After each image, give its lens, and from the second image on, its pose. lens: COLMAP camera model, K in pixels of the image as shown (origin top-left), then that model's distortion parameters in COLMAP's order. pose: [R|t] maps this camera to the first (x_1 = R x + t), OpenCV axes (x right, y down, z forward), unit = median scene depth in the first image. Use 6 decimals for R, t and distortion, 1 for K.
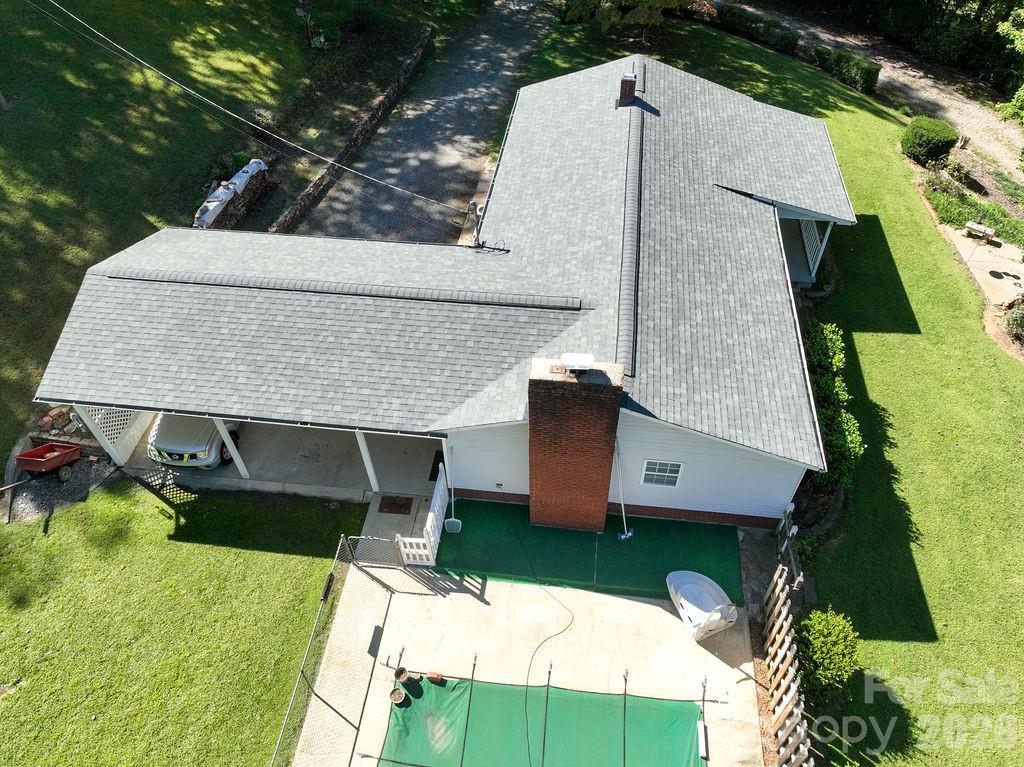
lens RADIAL K [[717.8, 0, 513.3], [0, 717.8, 379.5], [0, 0, 1]] dist [0.006639, 0.007763]
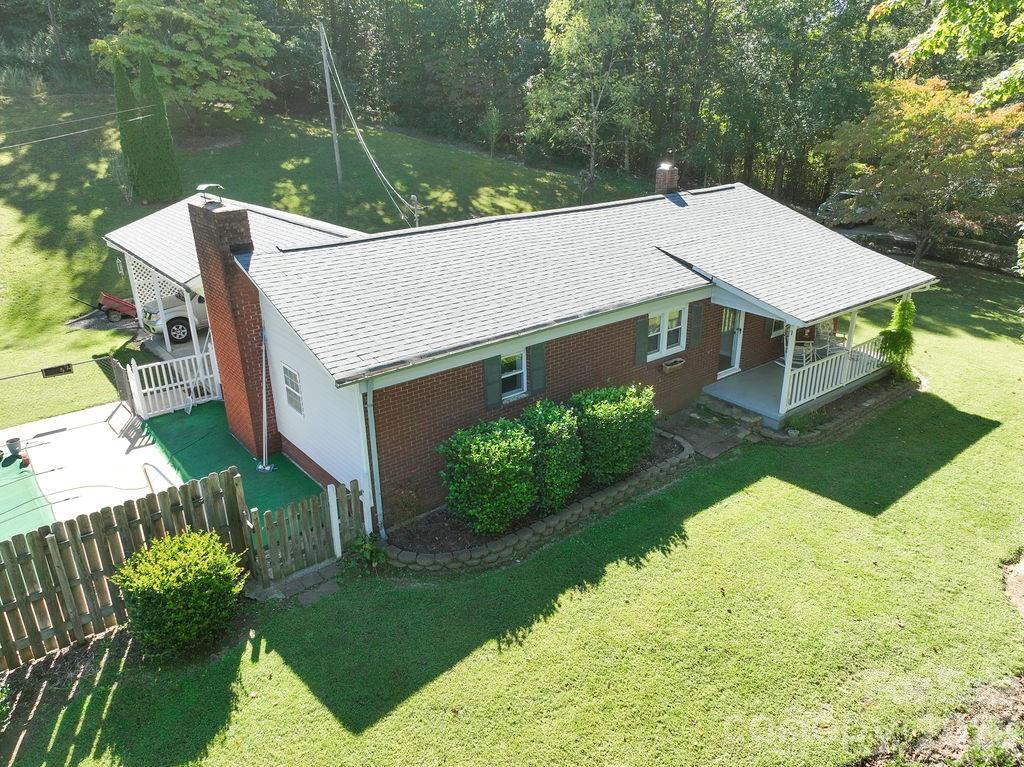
lens RADIAL K [[717.8, 0, 513.3], [0, 717.8, 379.5], [0, 0, 1]] dist [0.006639, 0.007763]
pose [[0.720771, 0.261213, -0.642073, 0.860266], [-0.505486, 0.831890, -0.229006, 0.164485], [0.474314, 0.489619, 0.731641, 0.421682]]
